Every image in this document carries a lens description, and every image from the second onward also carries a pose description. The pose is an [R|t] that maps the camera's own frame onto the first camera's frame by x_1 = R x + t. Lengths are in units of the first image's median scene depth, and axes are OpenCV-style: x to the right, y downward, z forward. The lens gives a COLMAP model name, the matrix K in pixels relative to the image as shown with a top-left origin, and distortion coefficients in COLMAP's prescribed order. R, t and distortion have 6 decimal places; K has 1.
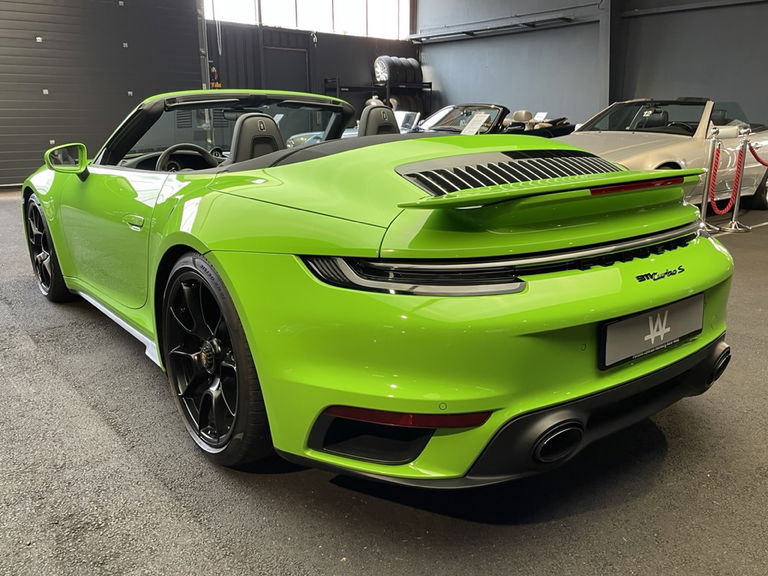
lens RADIAL K [[661.5, 0, 384.0], [0, 661.5, 288.0], [0, 0, 1]] dist [0.094833, -0.144170]
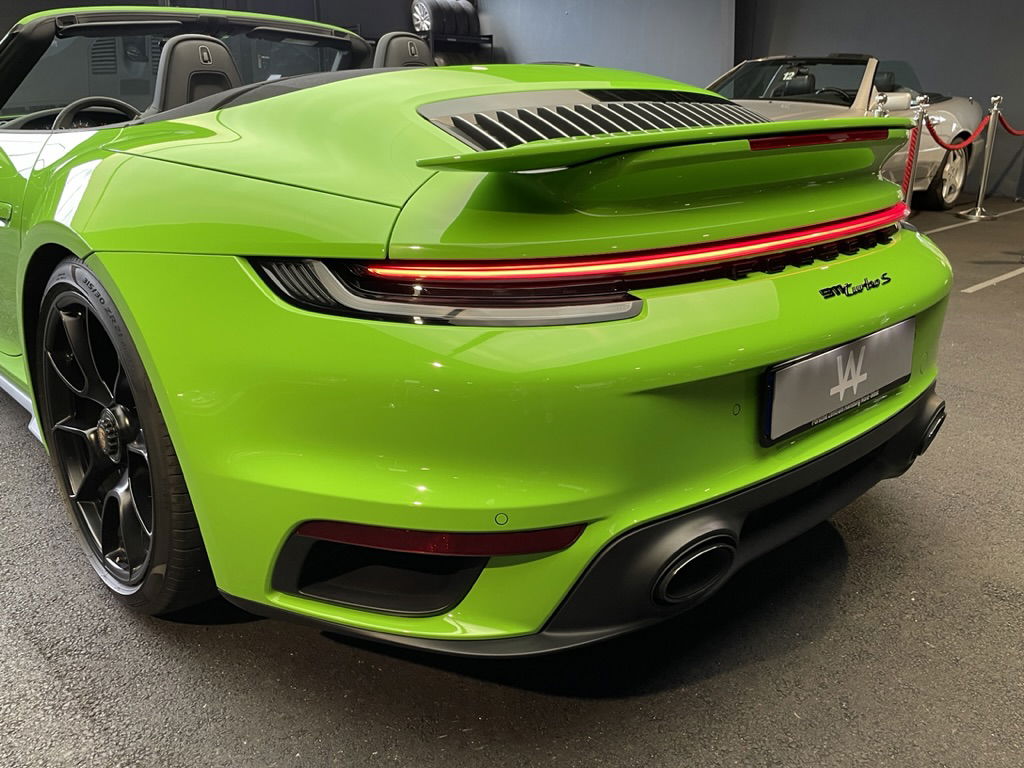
lens RADIAL K [[880.8, 0, 508.3], [0, 880.8, 375.4], [0, 0, 1]] dist [0.084815, -0.121759]
pose [[0.996441, -0.016187, 0.082727, 0.028885], [0.011301, 0.998183, 0.059192, 0.008550], [-0.083535, -0.058046, 0.994813, 0.214884]]
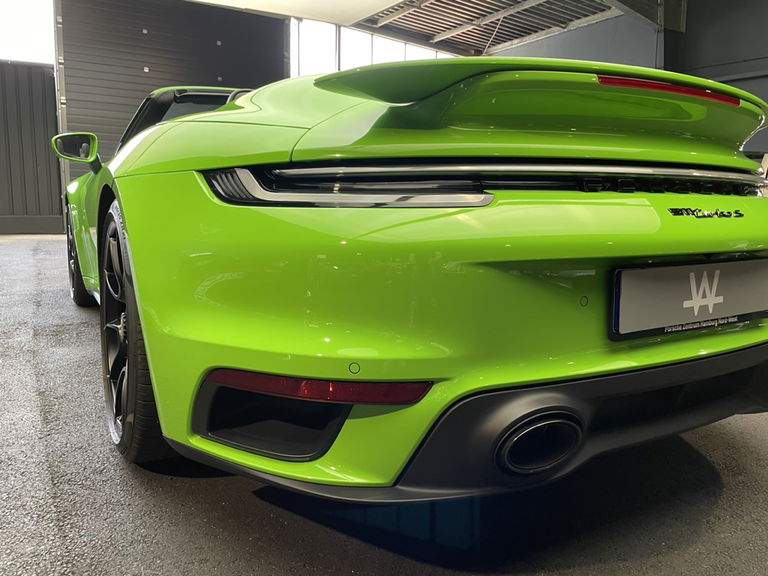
lens RADIAL K [[592.1, 0, 378.4], [0, 592.1, 276.9], [0, 0, 1]] dist [0.084062, -0.114632]
pose [[0.991271, 0.038060, -0.126230, 0.157203], [-0.052812, 0.991883, -0.115665, 0.133625], [0.120803, 0.121321, 0.985235, 0.355042]]
